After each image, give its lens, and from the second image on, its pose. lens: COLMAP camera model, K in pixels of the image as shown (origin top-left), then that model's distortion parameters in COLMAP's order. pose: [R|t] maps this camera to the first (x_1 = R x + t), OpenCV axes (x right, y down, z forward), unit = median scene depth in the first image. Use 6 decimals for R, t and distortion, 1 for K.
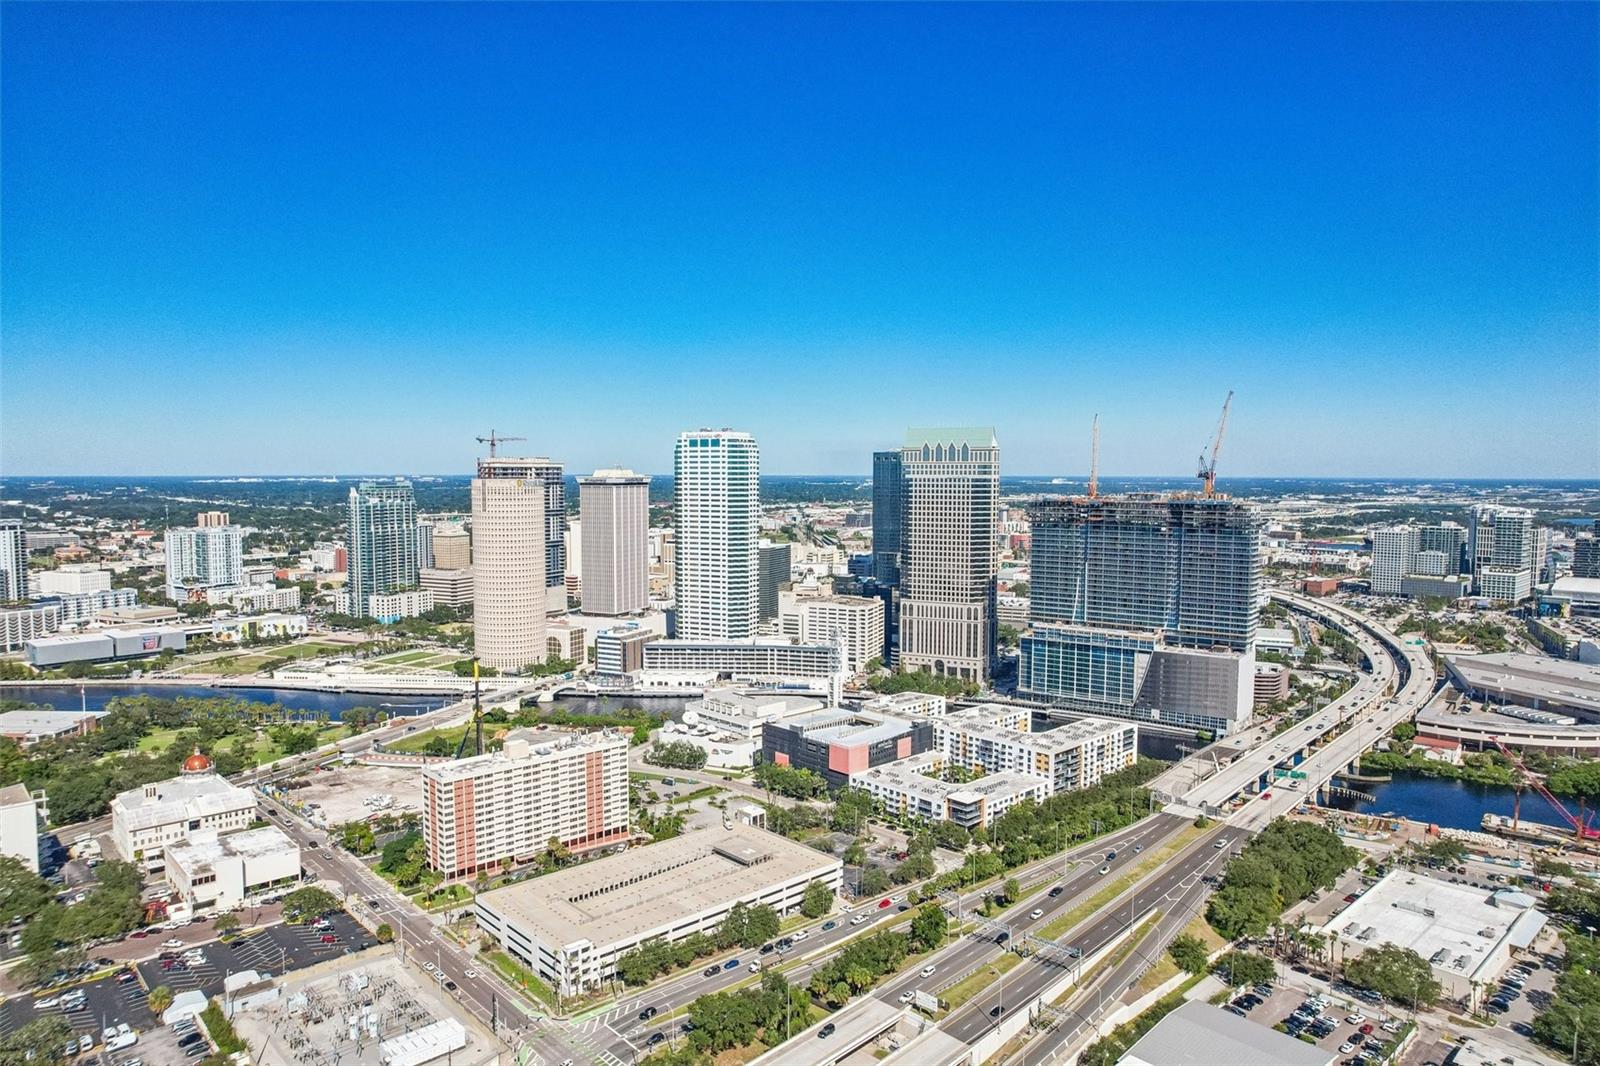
lens RADIAL K [[1021.3, 0, 800.2], [0, 1021.3, 547.5], [0, 0, 1]] dist [-0.072585, 0.063806]
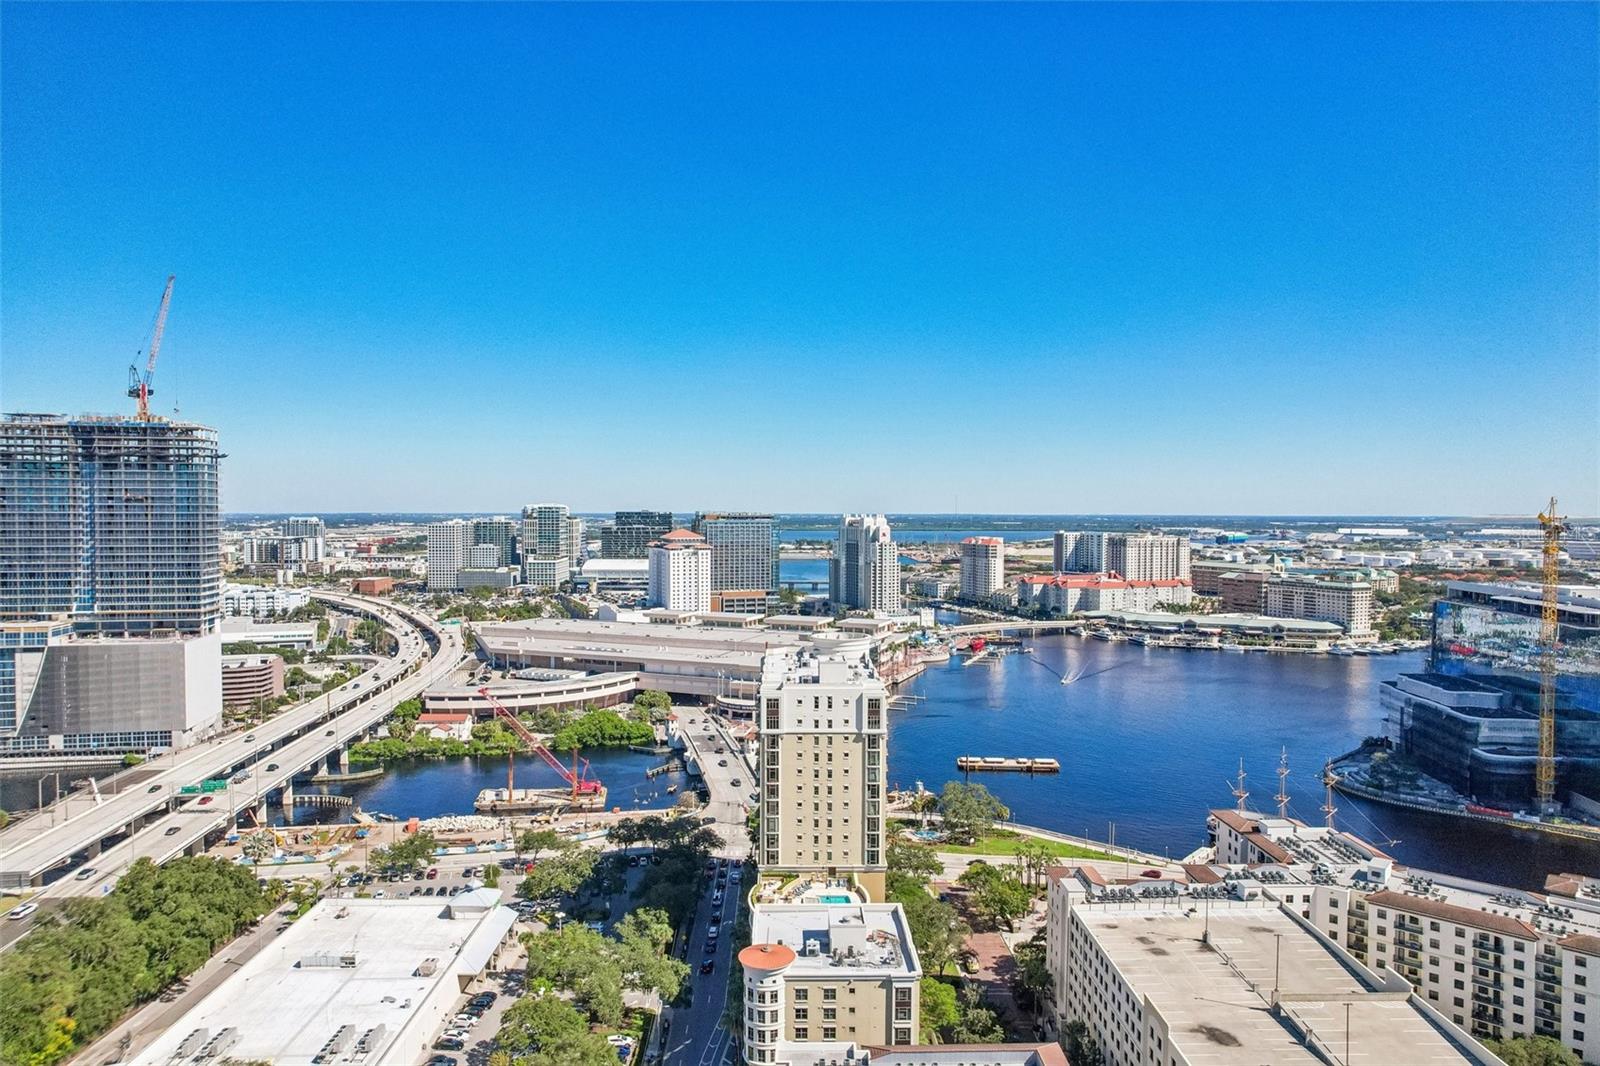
lens RADIAL K [[1021.3, 0, 798.4], [0, 1021.3, 534.7], [0, 0, 1]] dist [-0.072585, 0.063806]
pose [[0.671592, -0.018517, 0.740690, 0.194483], [0.055132, 0.998165, -0.025035, 0.072327], [-0.738867, 0.057649, 0.671380, 0.198106]]
